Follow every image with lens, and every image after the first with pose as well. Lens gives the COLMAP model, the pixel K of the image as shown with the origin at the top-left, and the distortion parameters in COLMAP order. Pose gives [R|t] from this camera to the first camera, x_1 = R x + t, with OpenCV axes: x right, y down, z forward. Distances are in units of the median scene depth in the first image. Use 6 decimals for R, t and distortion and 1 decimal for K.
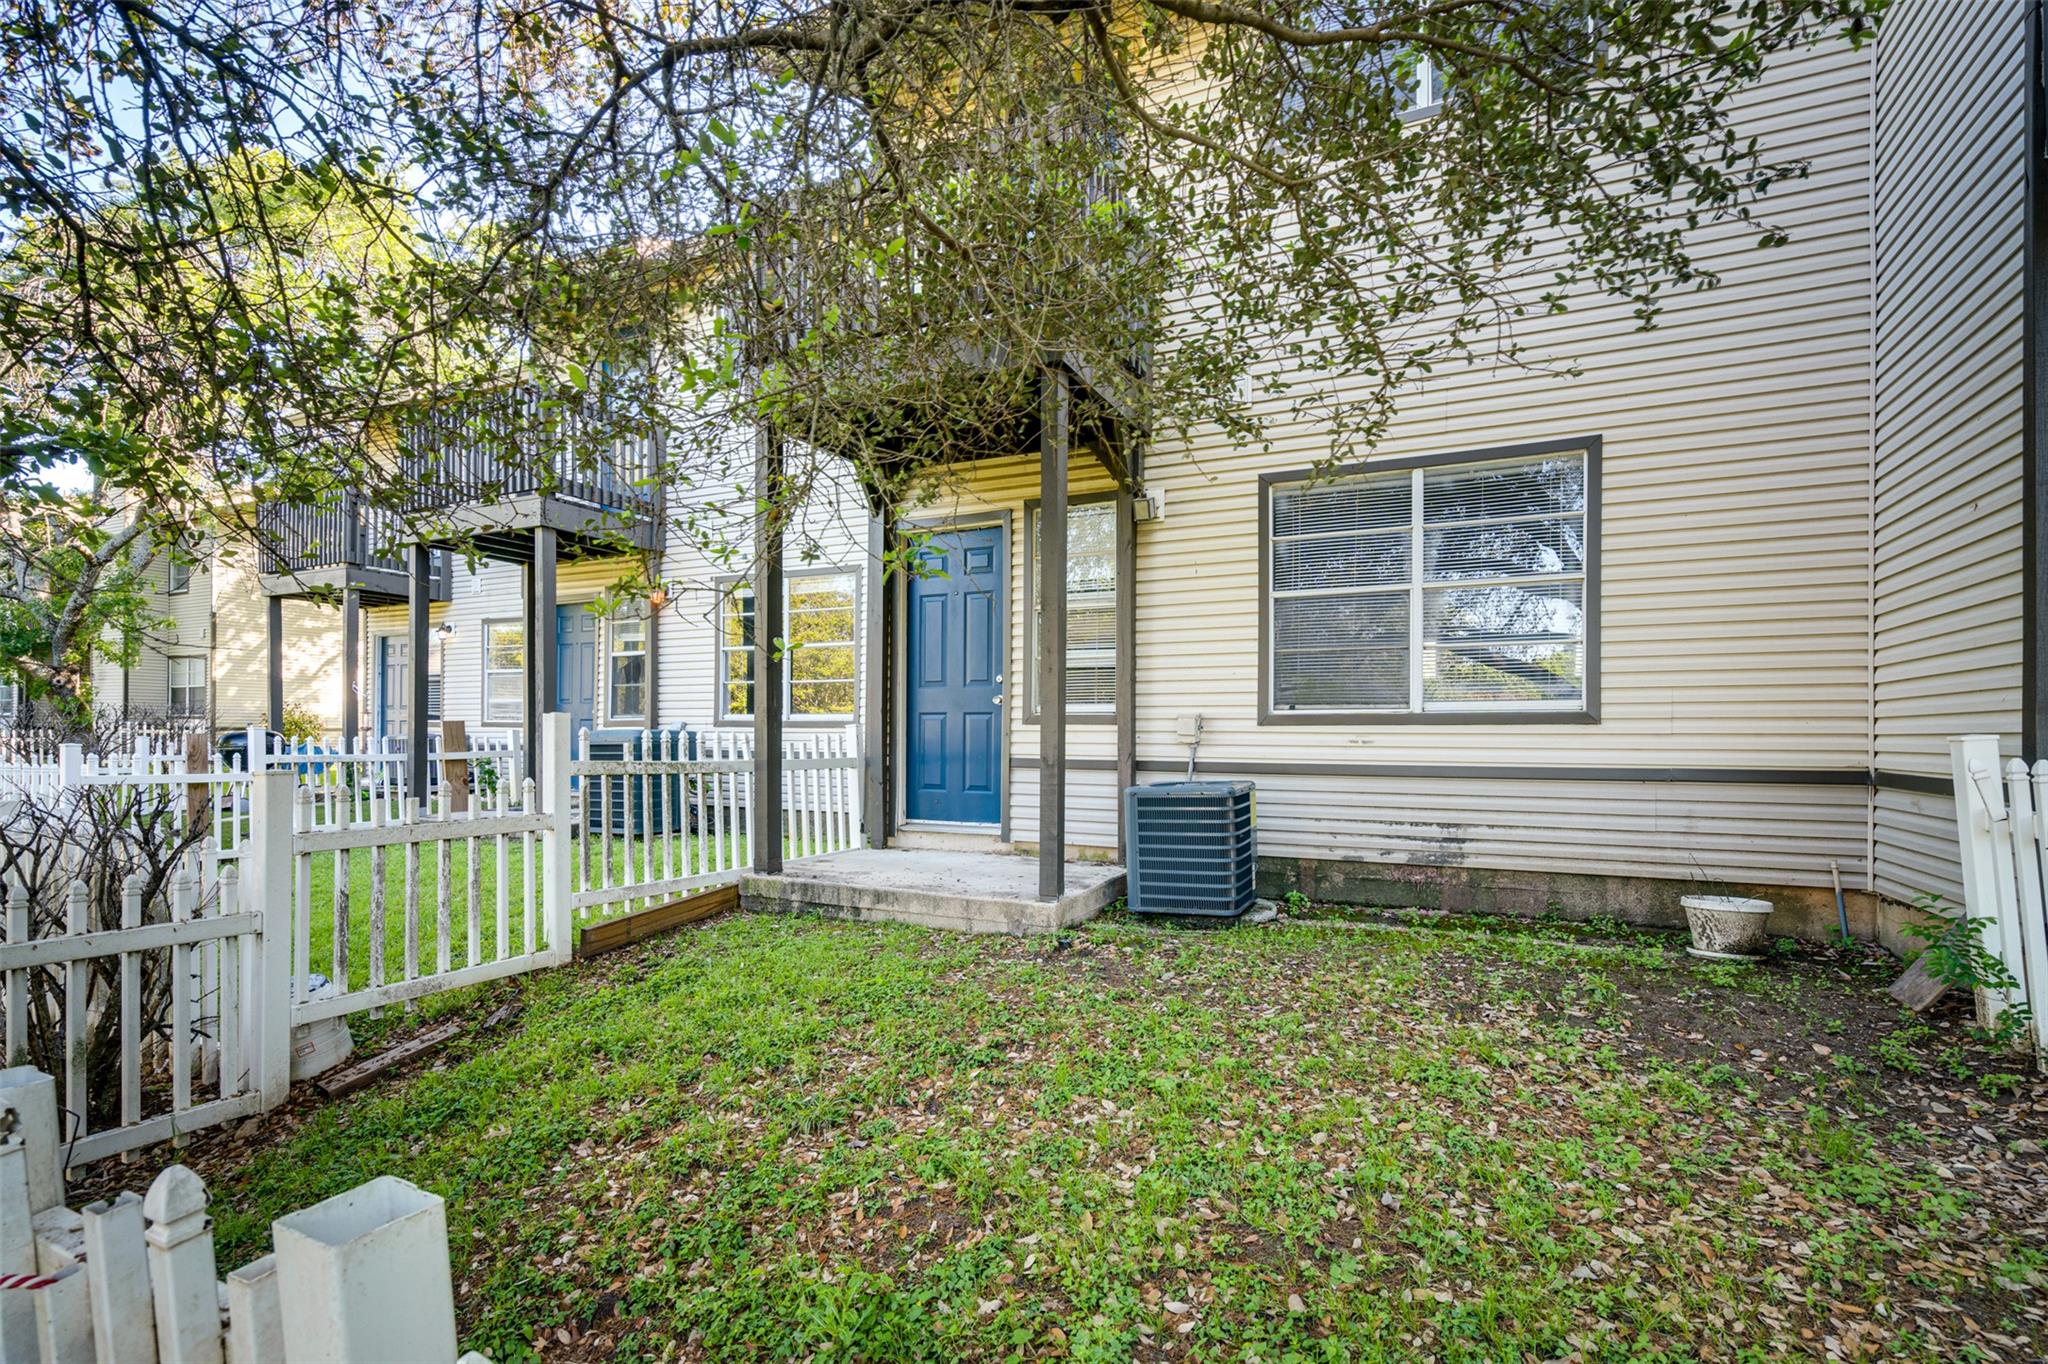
lens RADIAL K [[943.3, 0, 1026.8], [0, 943.3, 732.5], [0, 0, 1]] dist [-0.002901, 0.000142]
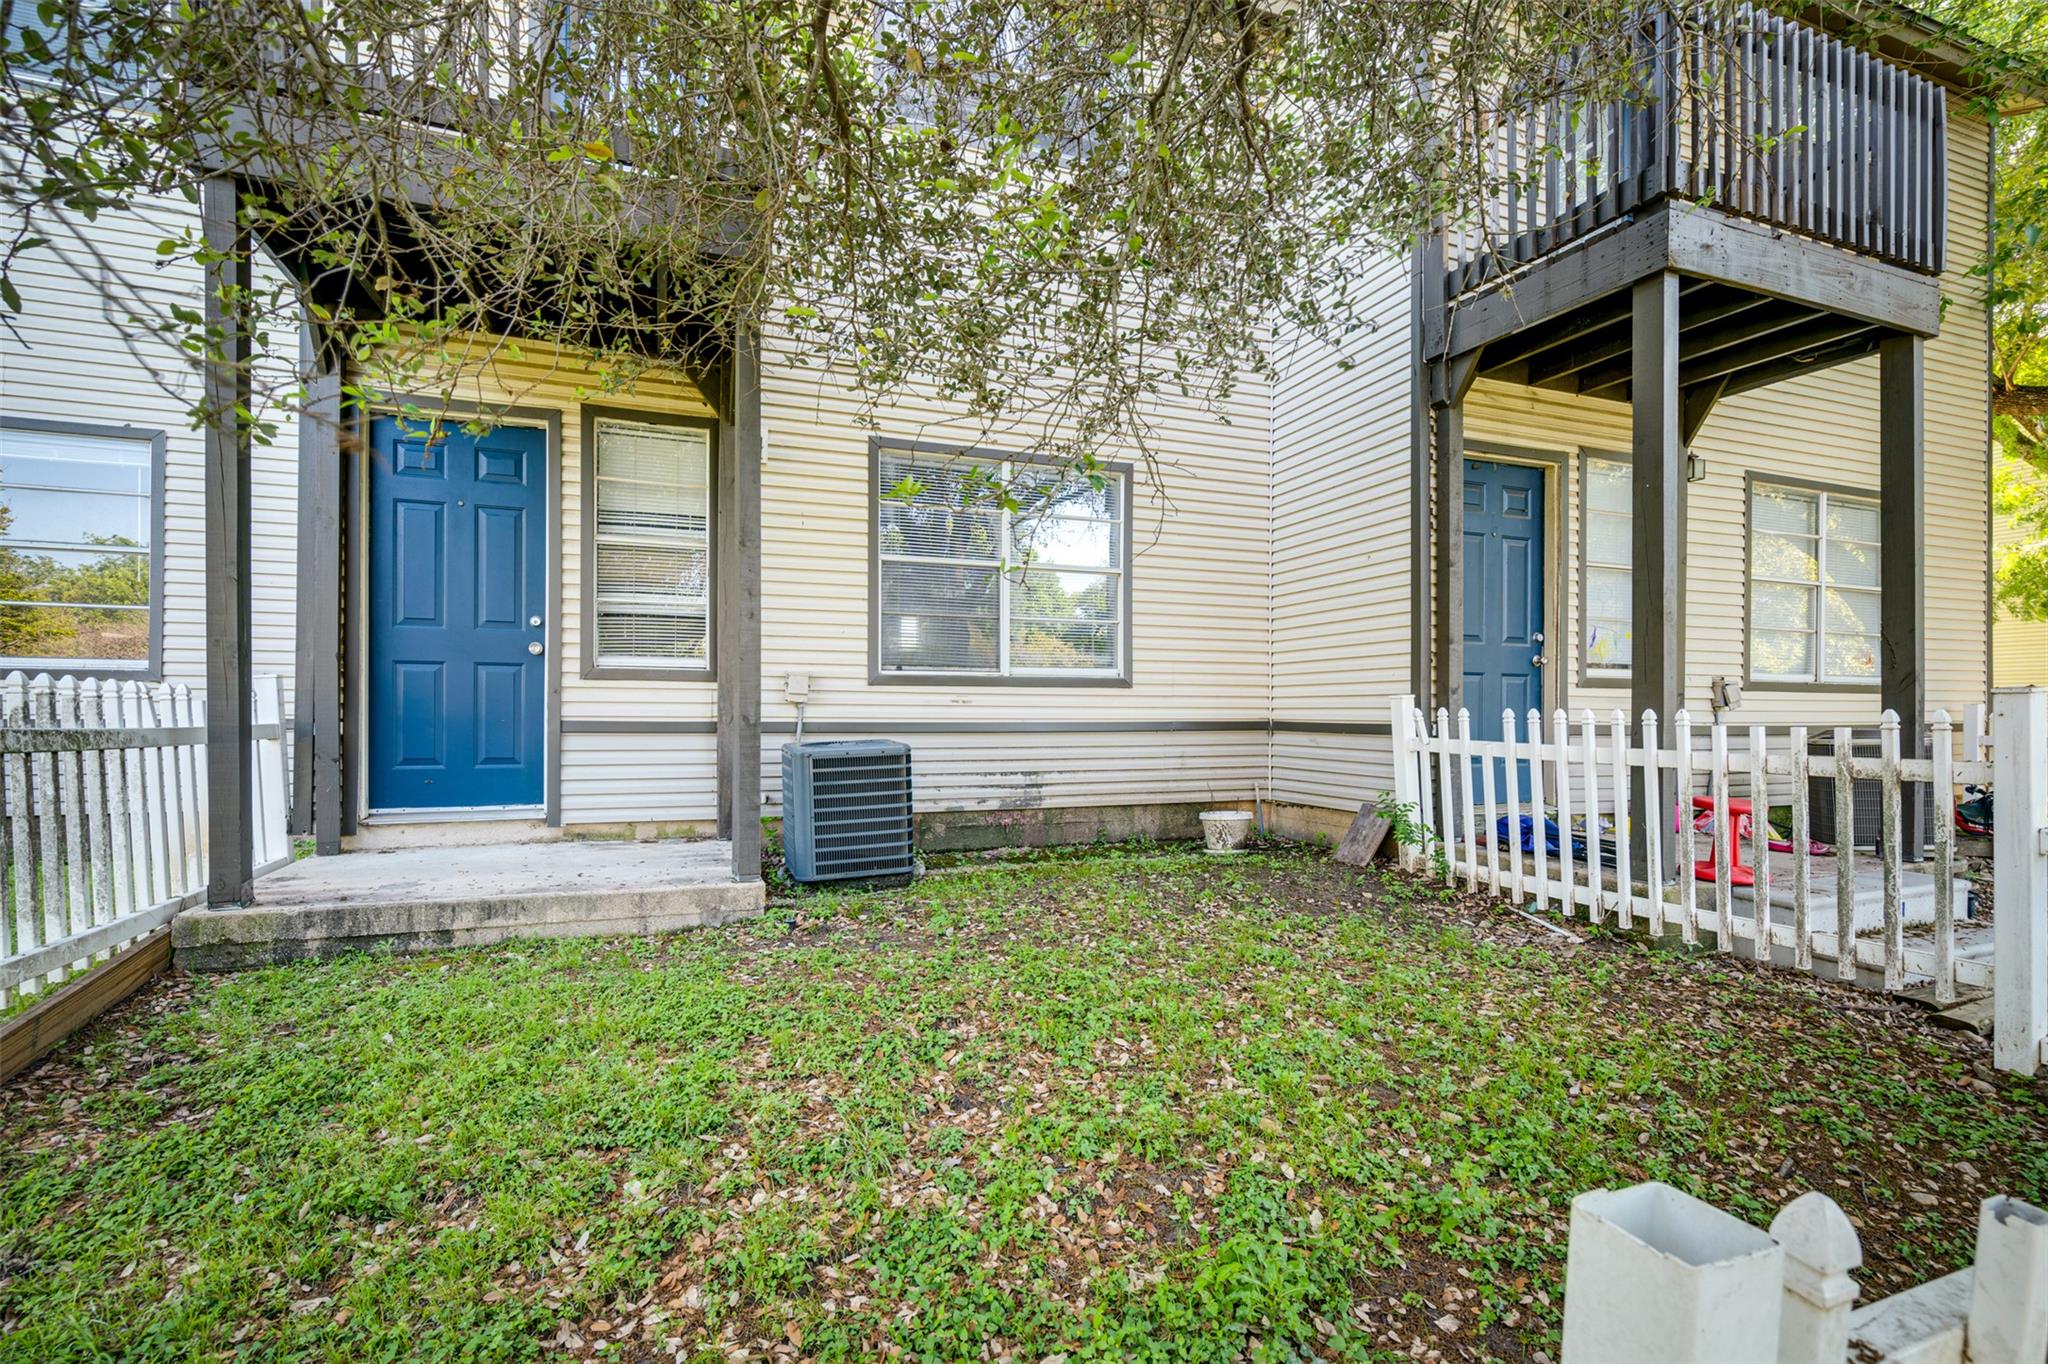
lens RADIAL K [[938.1, 0, 1027.5], [0, 938.1, 712.0], [0, 0, 1]] dist [0.002716, 0.000655]
pose [[0.688550, -0.001457, 0.725187, -0.393115], [-0.004766, 0.999967, 0.006533, 0.014913], [-0.725173, -0.007954, 0.688521, 0.200398]]
